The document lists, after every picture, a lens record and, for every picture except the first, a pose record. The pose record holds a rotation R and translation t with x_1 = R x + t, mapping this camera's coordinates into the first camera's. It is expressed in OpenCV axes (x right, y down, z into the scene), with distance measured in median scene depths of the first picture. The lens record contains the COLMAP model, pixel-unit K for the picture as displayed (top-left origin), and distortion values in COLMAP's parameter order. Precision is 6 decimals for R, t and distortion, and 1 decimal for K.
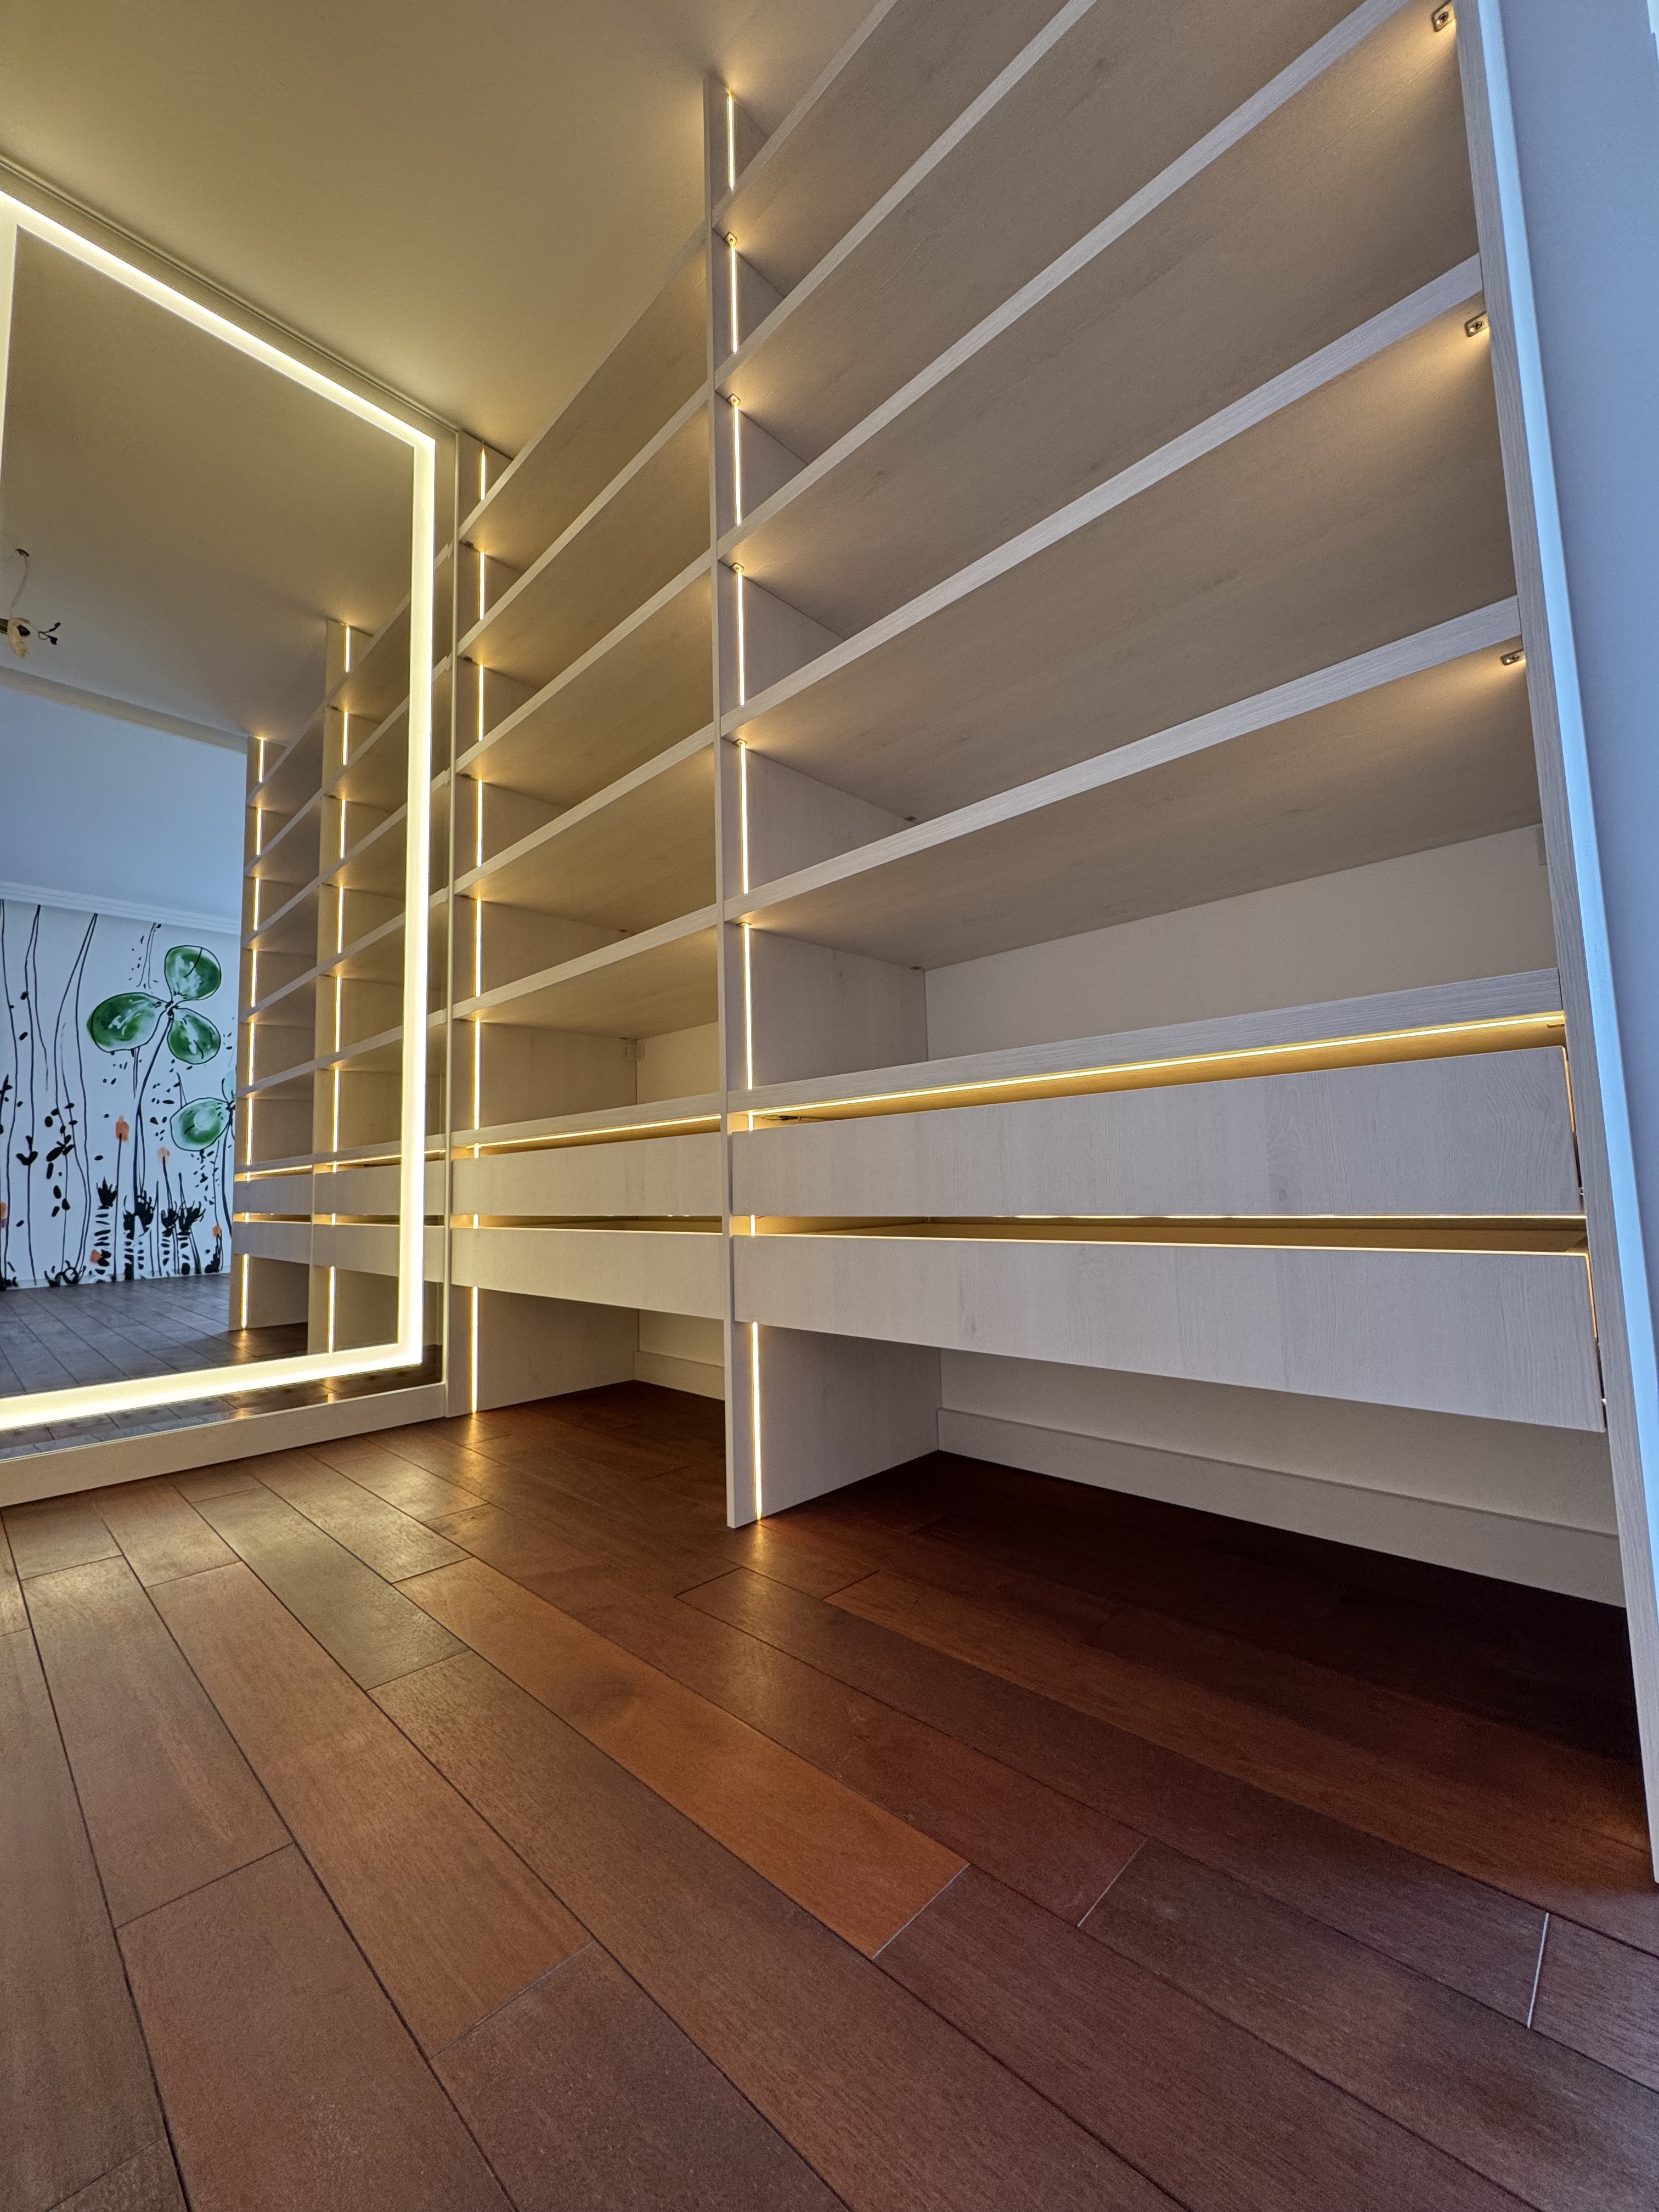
lens RADIAL K [[880.1, 0, 834.3], [0, 880.1, 1101.5], [0, 0, 1]] dist [-0.003559, 0.000830]
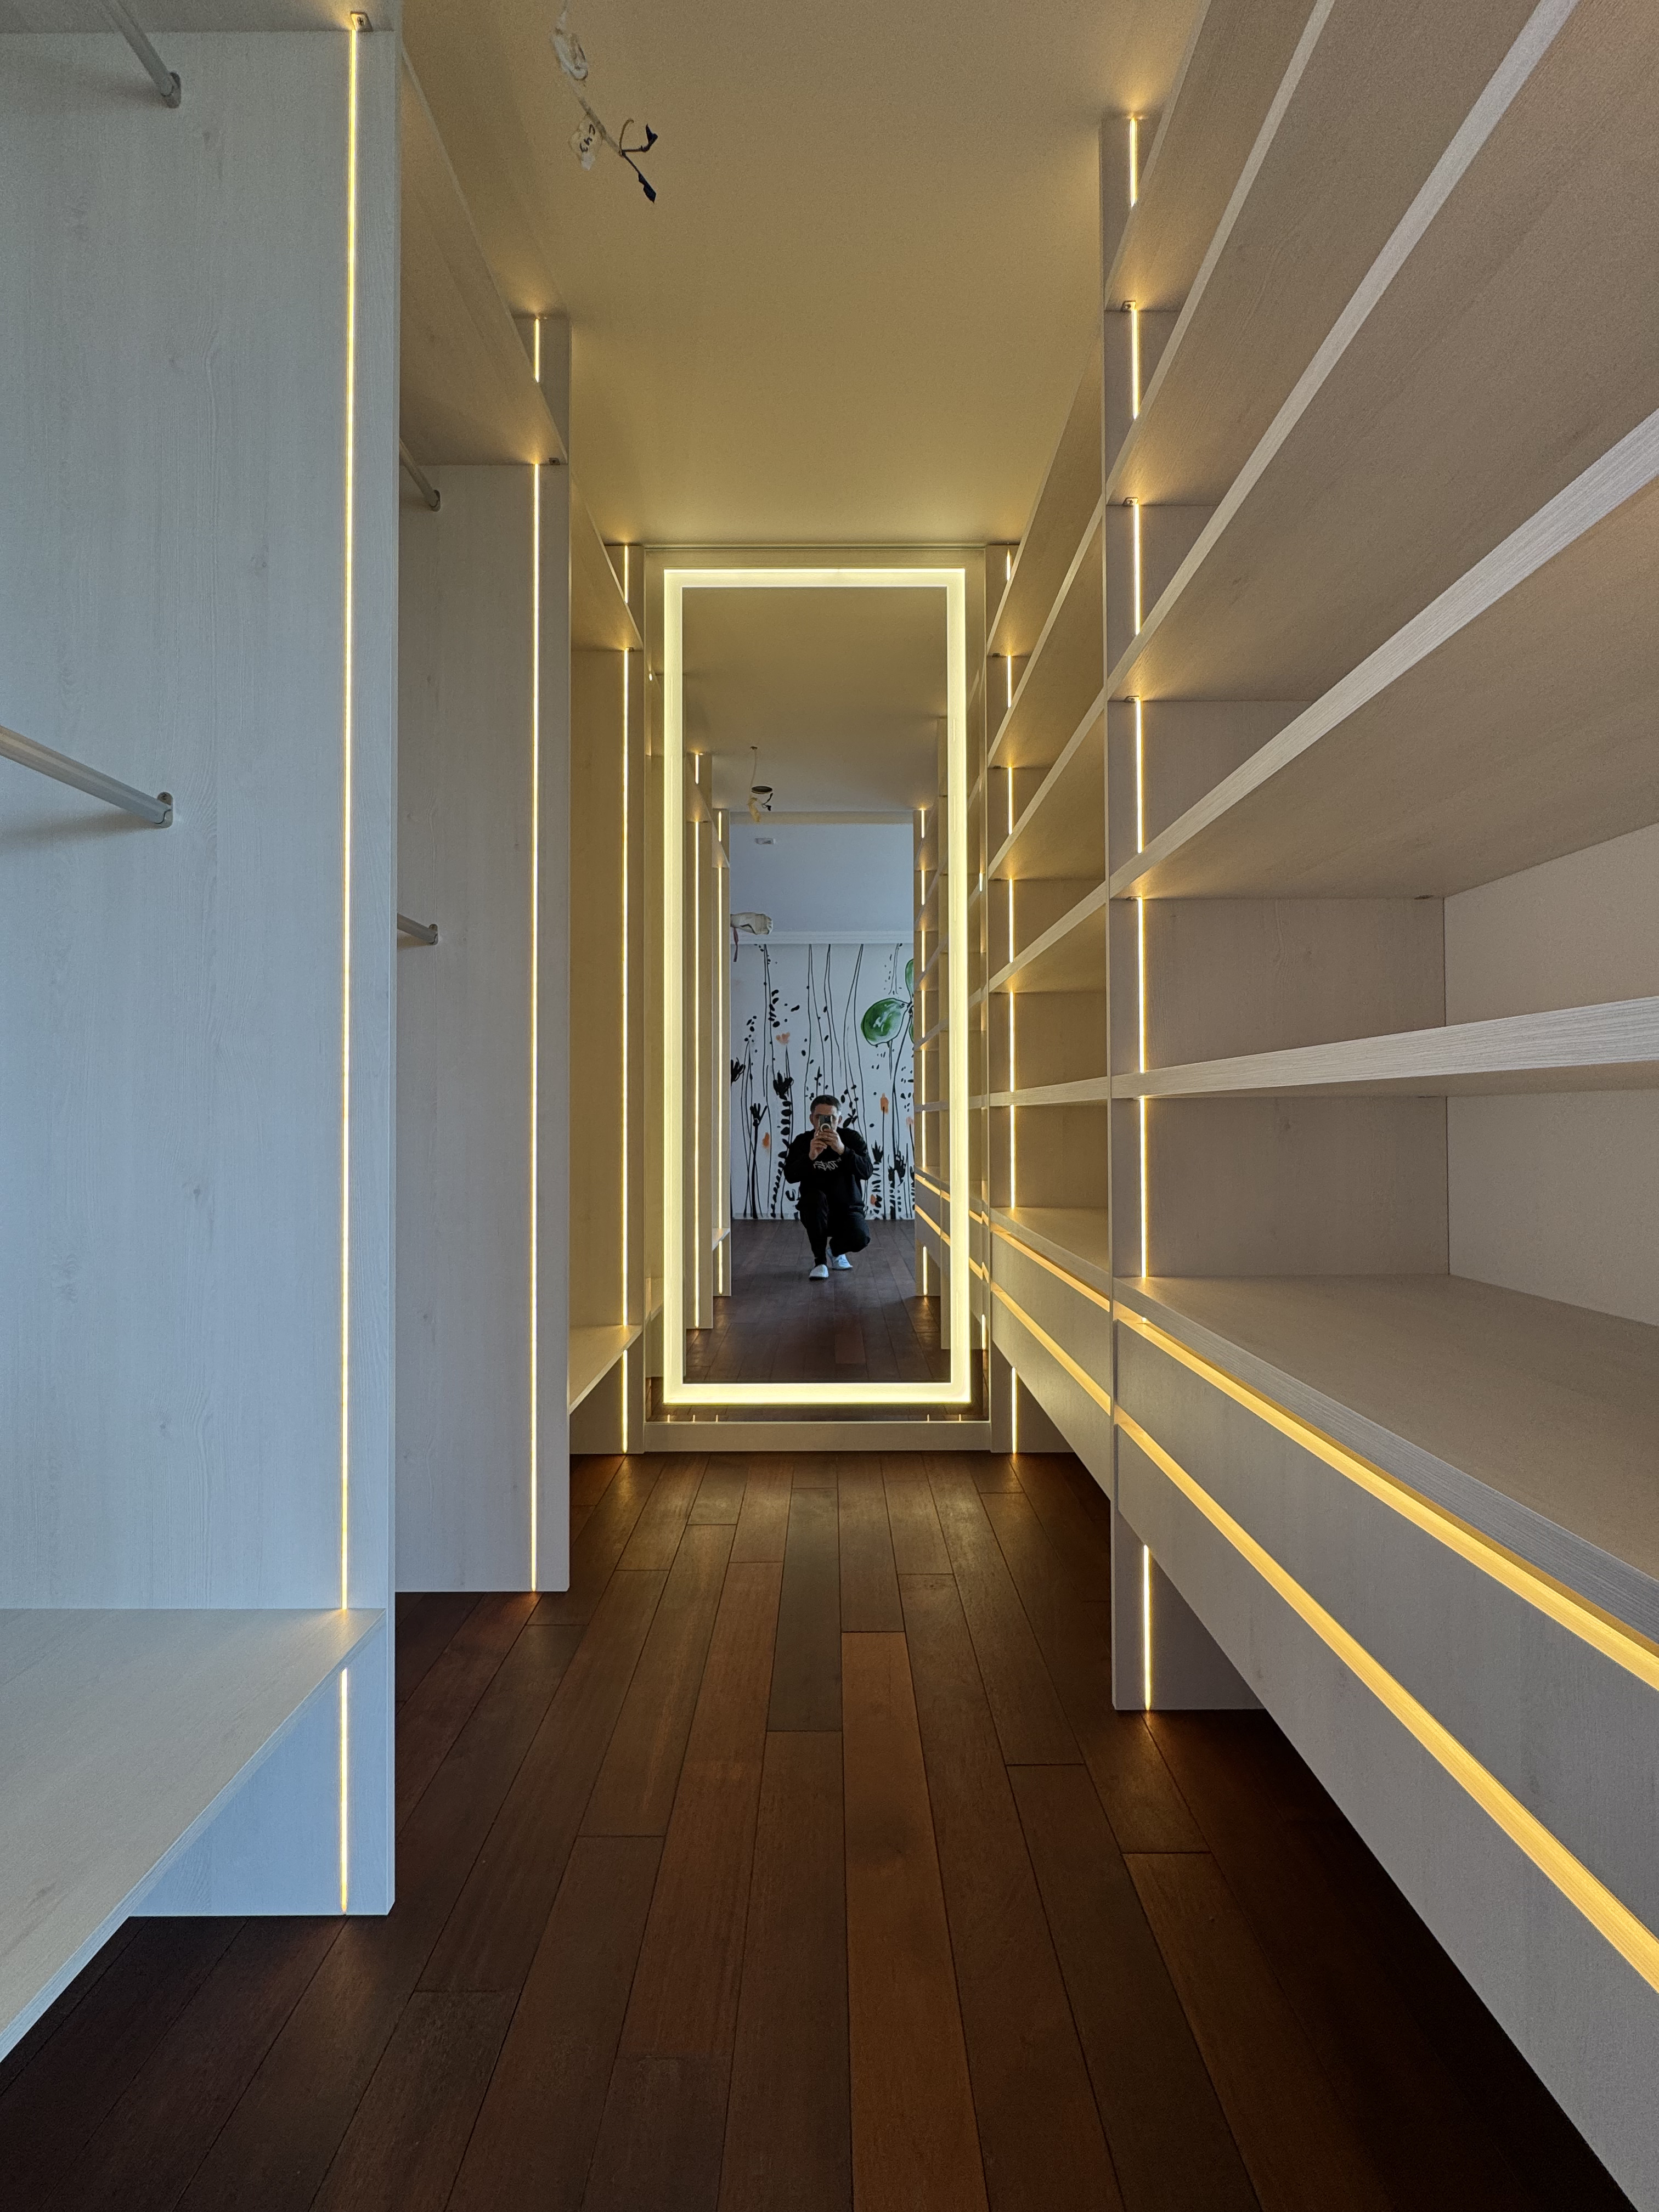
lens RADIAL K [[880.1, 0, 832.0], [0, 880.1, 1103.0], [0, 0, 1]] dist [-0.003559, 0.000830]
pose [[0.696235, 0.016117, -0.717633, 0.088421], [0.050899, 0.996123, 0.071754, -0.071493], [0.716007, -0.086484, 0.692716, 0.028467]]
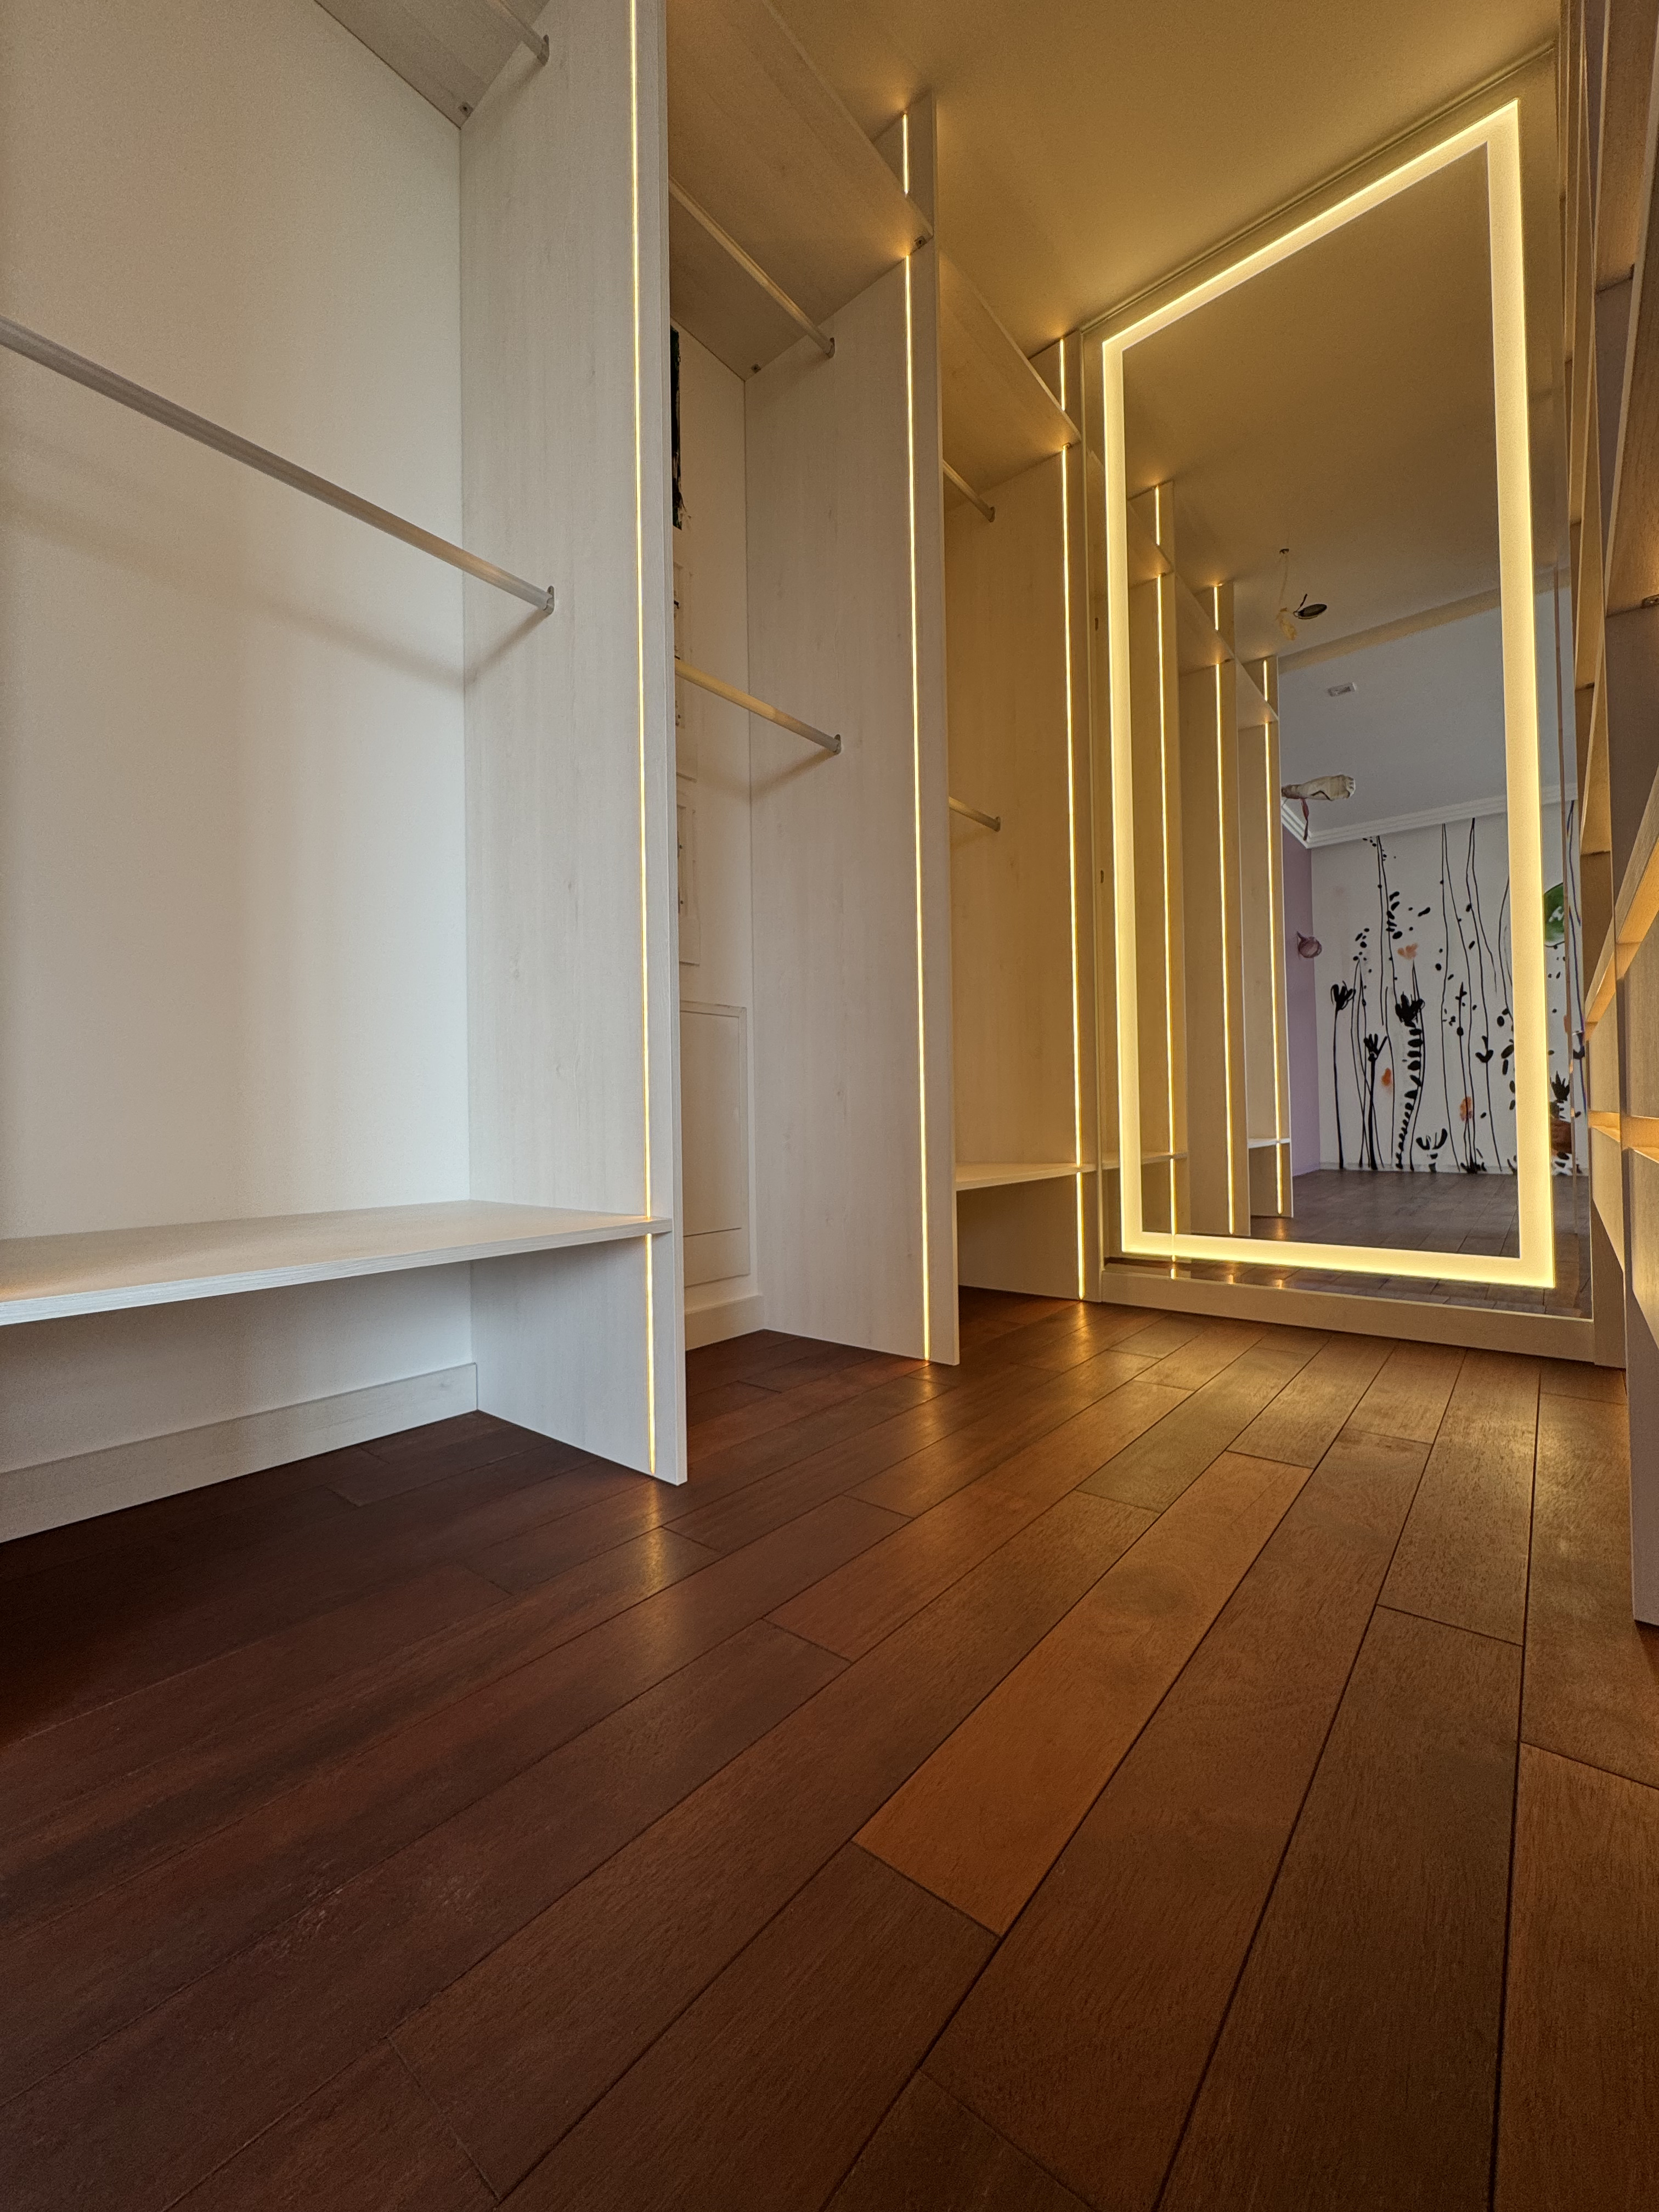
lens RADIAL K [[880.1, 0, 832.9], [0, 880.1, 1104.1], [0, 0, 1]] dist [-0.003559, 0.000830]
pose [[0.079949, 0.012514, -0.996720, 0.105507], [0.109019, 0.993813, 0.021222, 0.012339], [0.990819, -0.110358, 0.078090, 0.102295]]
